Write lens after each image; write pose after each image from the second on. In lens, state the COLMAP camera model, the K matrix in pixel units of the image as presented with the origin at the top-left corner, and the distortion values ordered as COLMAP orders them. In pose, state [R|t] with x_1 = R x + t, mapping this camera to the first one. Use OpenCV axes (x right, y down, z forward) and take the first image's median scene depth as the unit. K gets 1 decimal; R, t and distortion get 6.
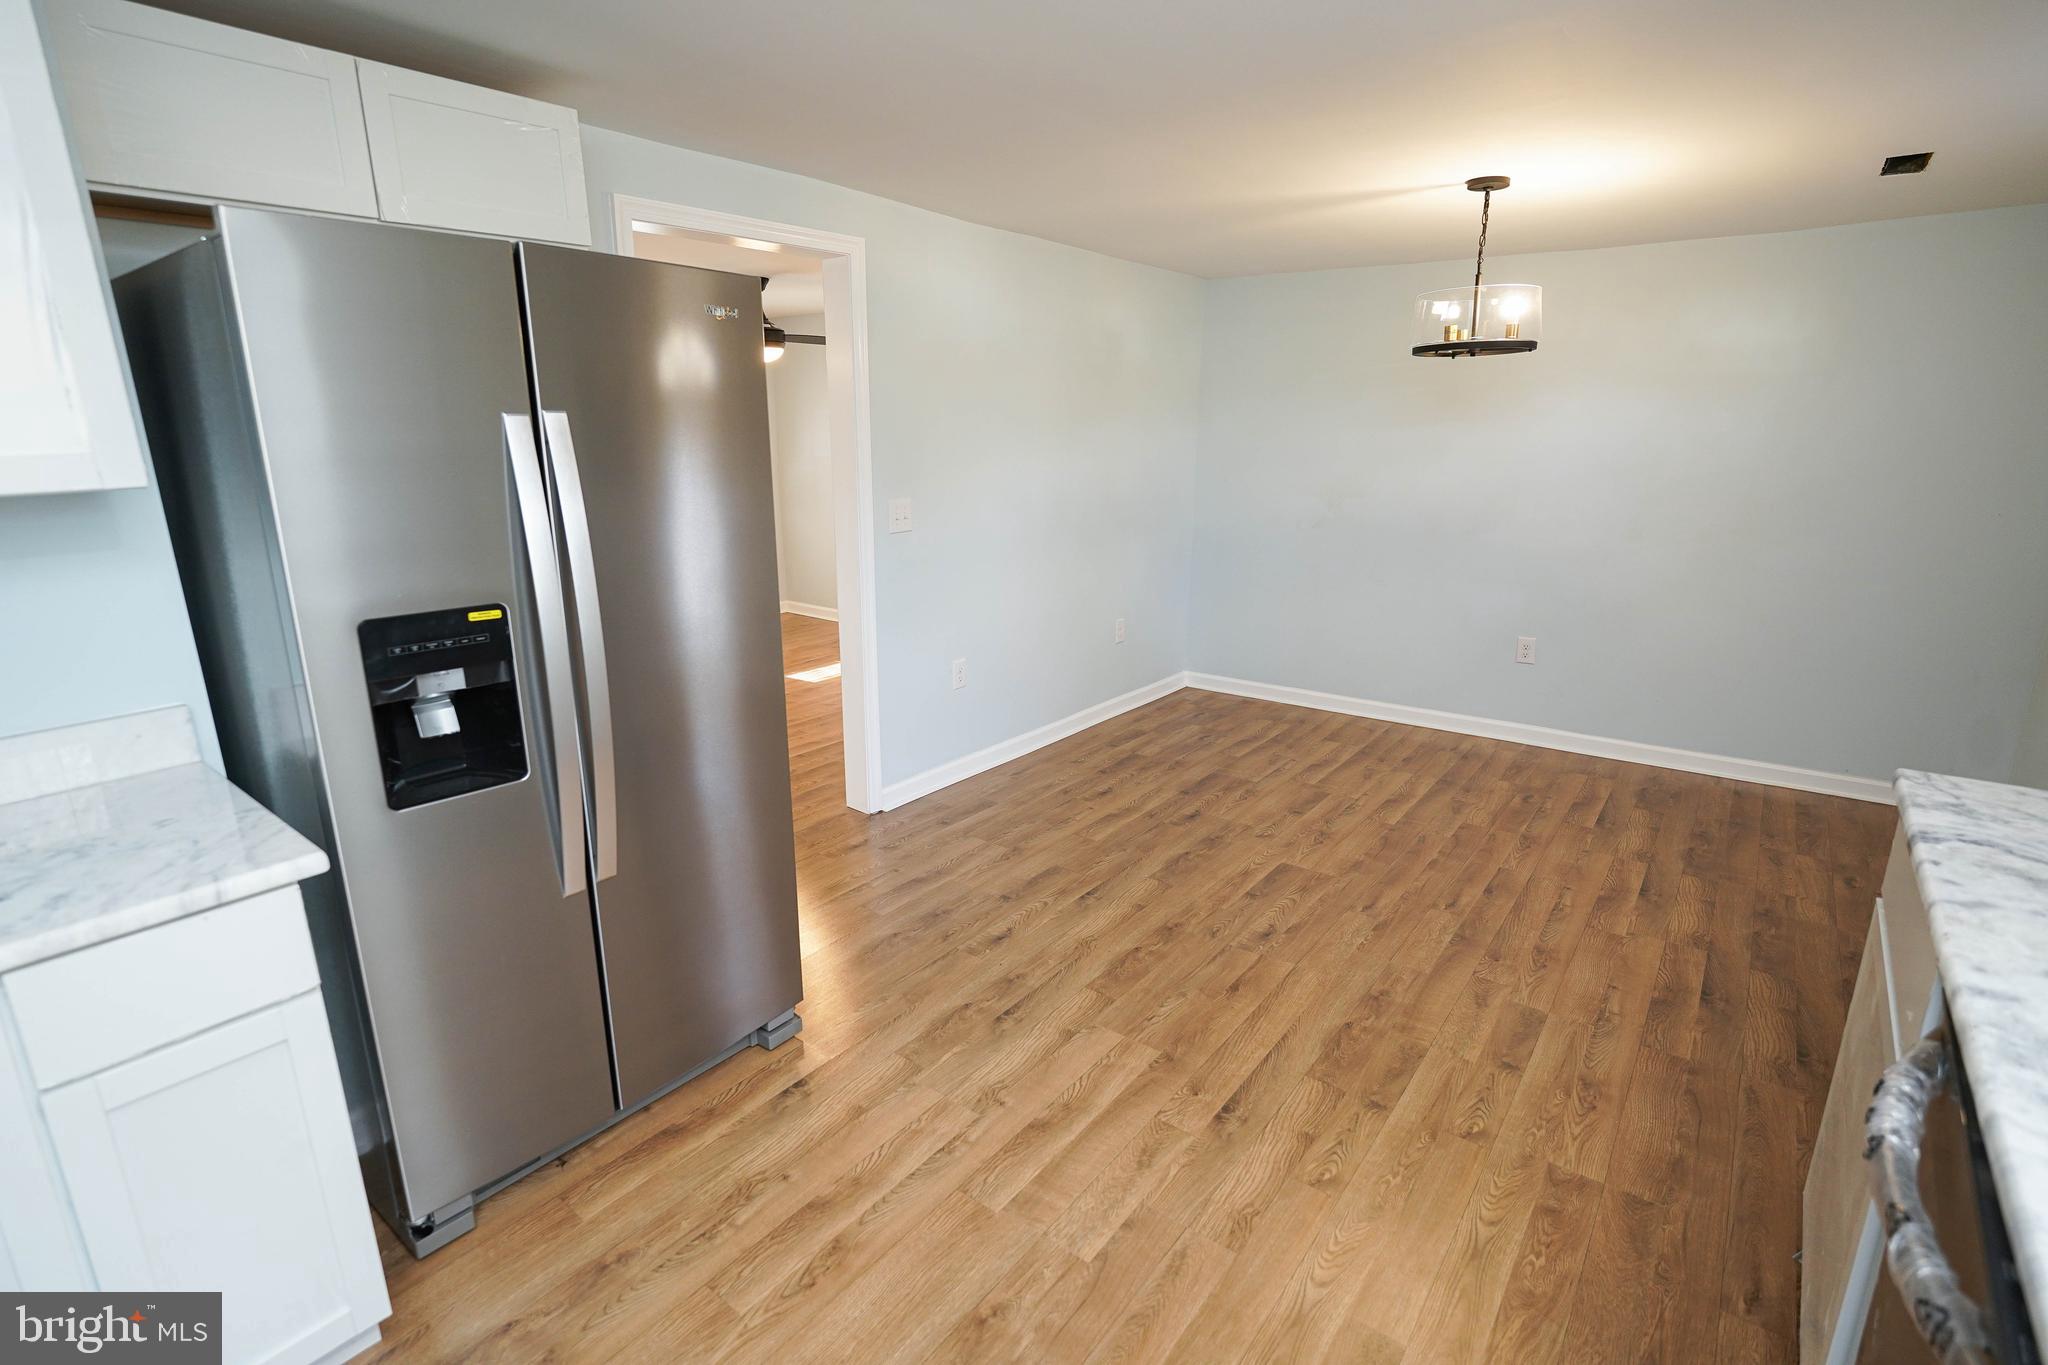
lens RADIAL K [[973.7, 0, 1009.6], [0, 973.7, 682.5], [0, 0, 1]] dist [-0.010588, -0.000409]
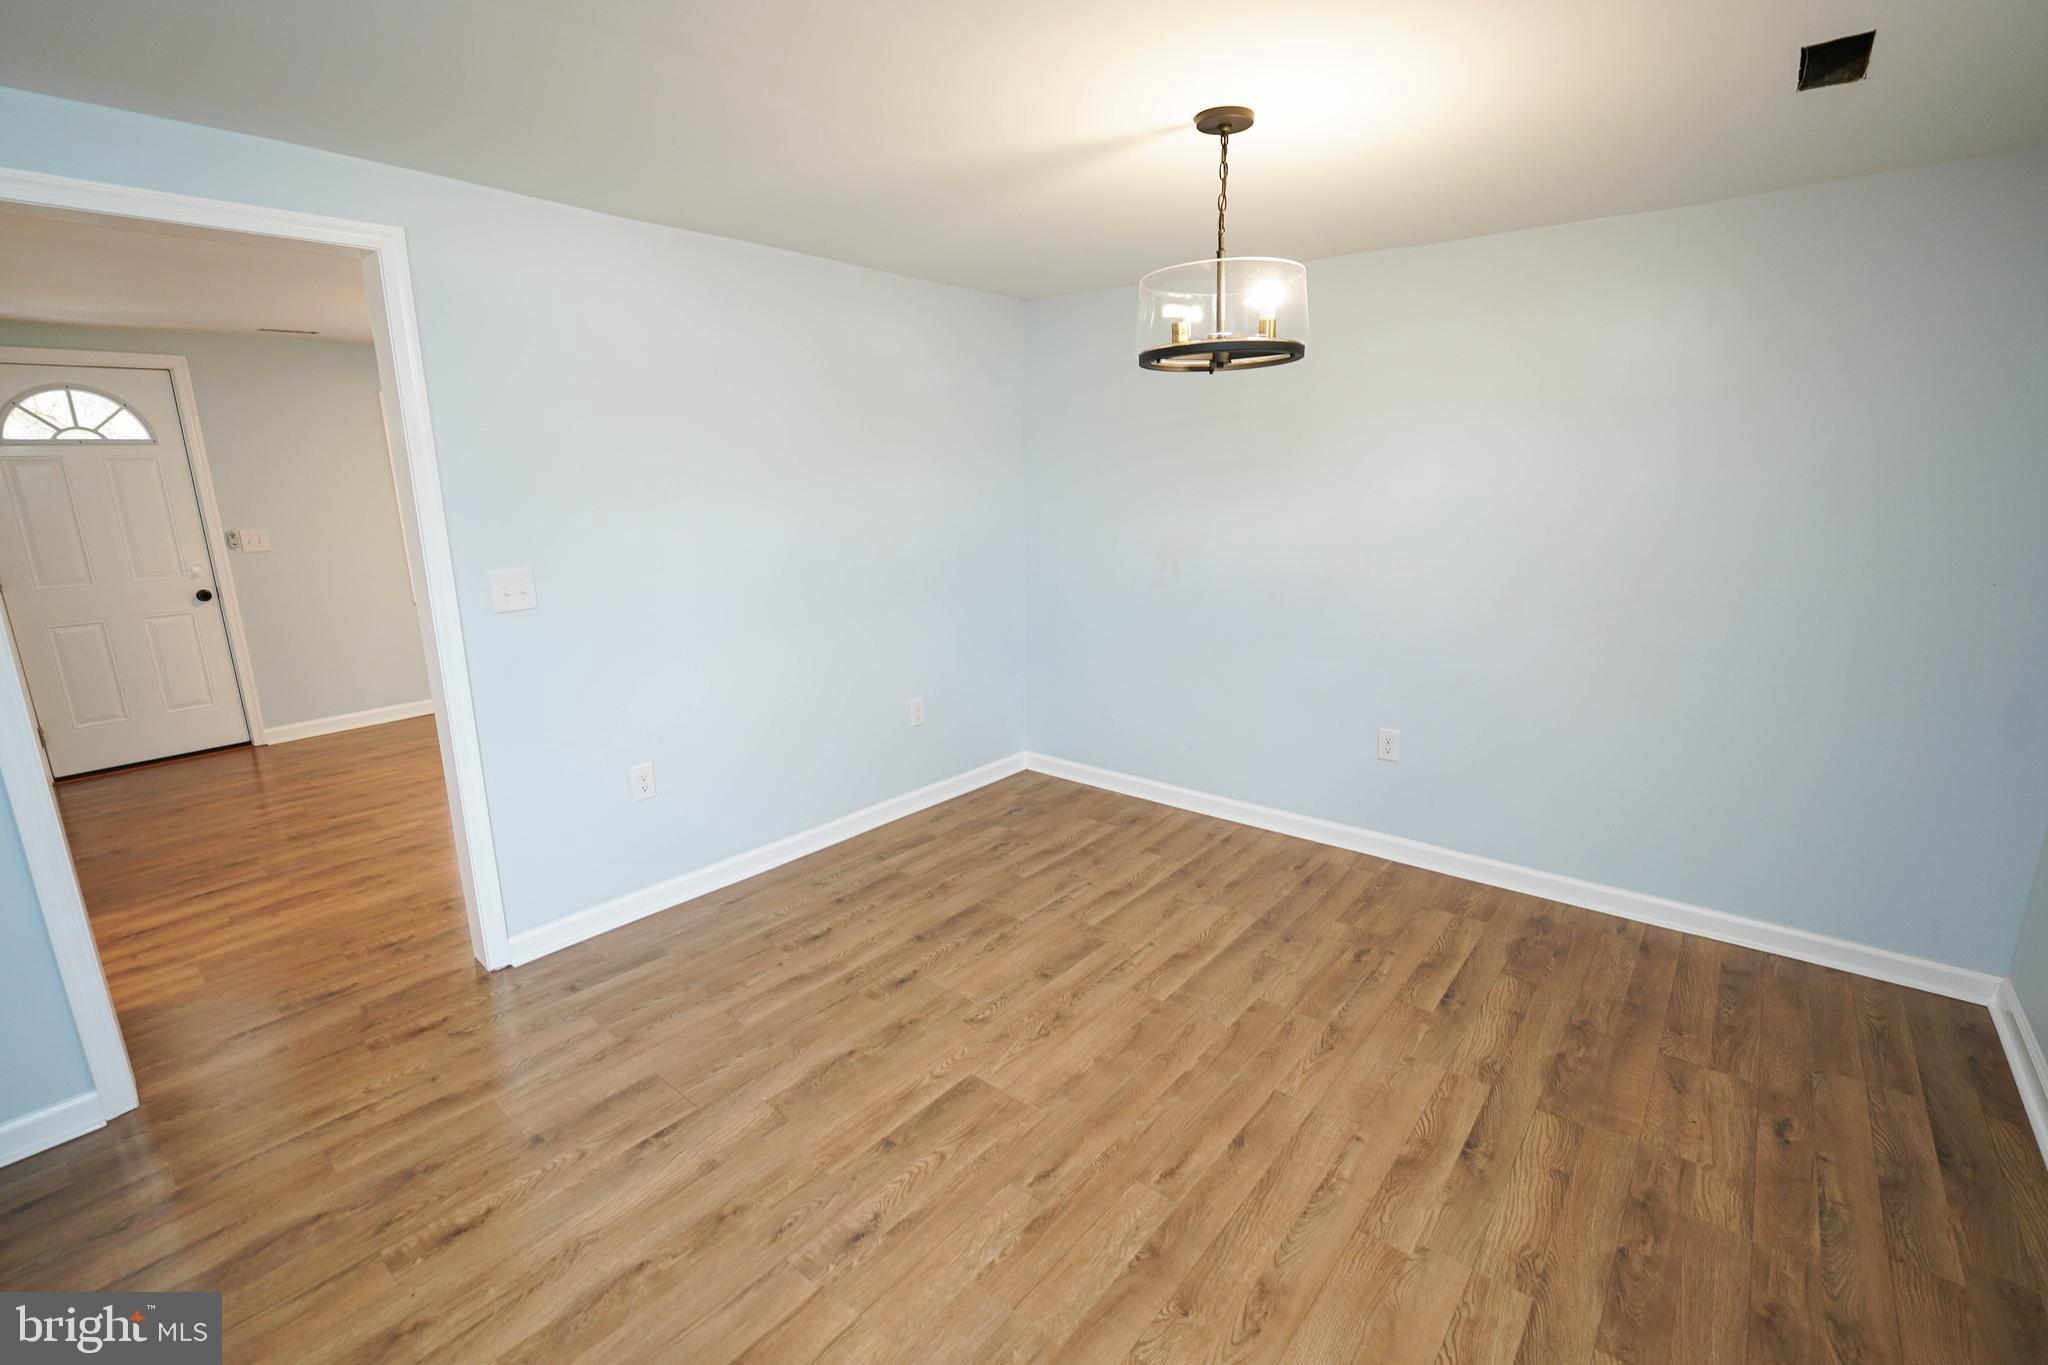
lens RADIAL K [[895.1, 0, 1010.0], [0, 895.1, 683.3], [0, 0, 1]] dist [-0.021123, 0.000247]
pose [[0.999183, 0.000395, -0.040403, 0.338560], [-0.001486, 0.999635, -0.026989, -0.086121], [0.040378, 0.027027, 0.998819, 0.340302]]
